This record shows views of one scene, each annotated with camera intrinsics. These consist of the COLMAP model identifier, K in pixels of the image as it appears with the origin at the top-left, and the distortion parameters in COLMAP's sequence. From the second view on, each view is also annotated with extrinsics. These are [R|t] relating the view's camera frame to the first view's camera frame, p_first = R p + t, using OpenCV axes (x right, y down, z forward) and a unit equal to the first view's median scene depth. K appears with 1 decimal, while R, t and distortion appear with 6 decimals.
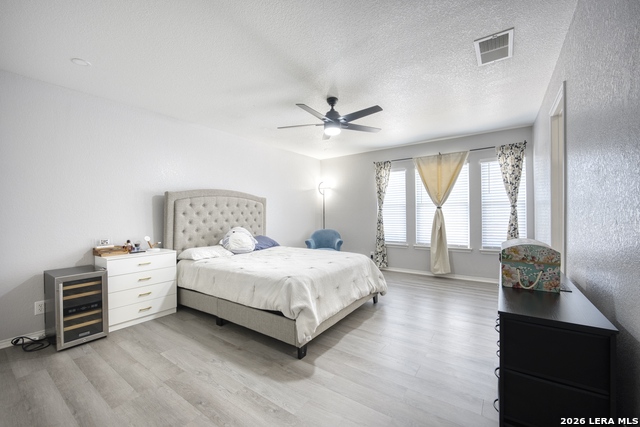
lens RADIAL K [[257.3, 0, 318.2], [0, 257.3, 215.8], [0, 0, 1]] dist [-0.007732, -0.000430]
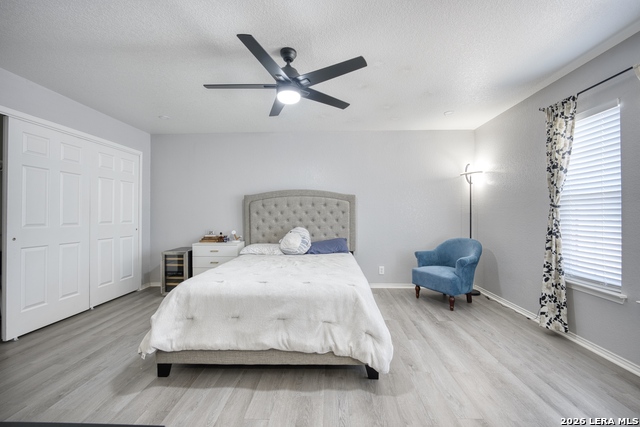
lens RADIAL K [[257.3, 0, 319.8], [0, 257.3, 210.3], [0, 0, 1]] dist [-0.007732, -0.000430]
pose [[0.548816, -0.000533, -0.835943, 0.561632], [-0.006277, 0.999969, -0.004758, -0.016401], [0.835919, 0.007859, 0.548796, 0.547886]]
